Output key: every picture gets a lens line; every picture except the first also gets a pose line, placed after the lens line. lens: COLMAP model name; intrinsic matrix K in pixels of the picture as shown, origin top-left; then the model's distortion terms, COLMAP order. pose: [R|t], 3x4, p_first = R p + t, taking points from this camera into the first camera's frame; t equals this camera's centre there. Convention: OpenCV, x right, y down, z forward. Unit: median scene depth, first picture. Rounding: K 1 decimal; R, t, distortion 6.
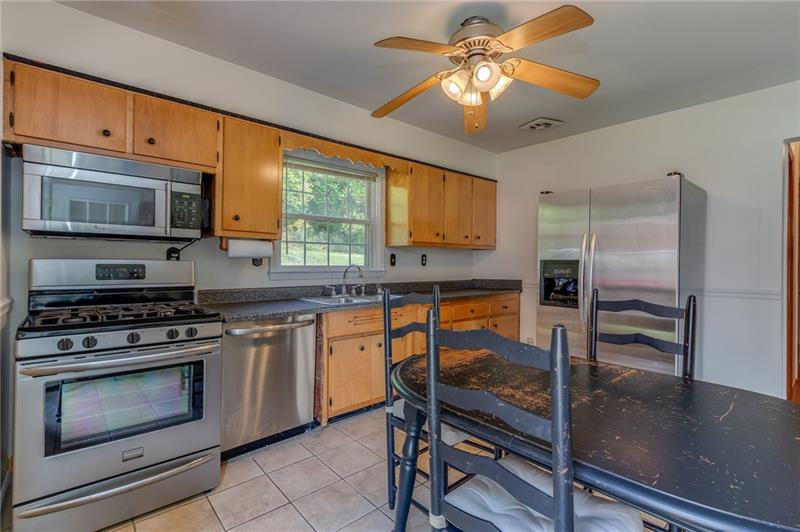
lens RADIAL K [[366.8, 0, 399.4], [0, 366.8, 265.1], [0, 0, 1]] dist [0.000148, -0.000512]
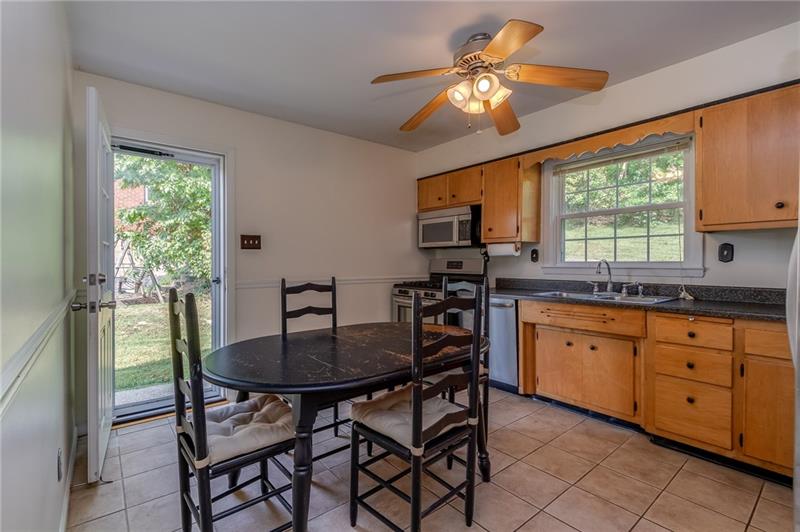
lens RADIAL K [[366.8, 0, 399.5], [0, 366.8, 263.8], [0, 0, 1]] dist [0.000148, -0.000512]
pose [[-0.028893, 0.002065, -0.999580, 0.905734], [-0.000284, 0.999998, 0.002074, 0.006453], [0.999582, 0.000344, -0.028893, 0.569960]]
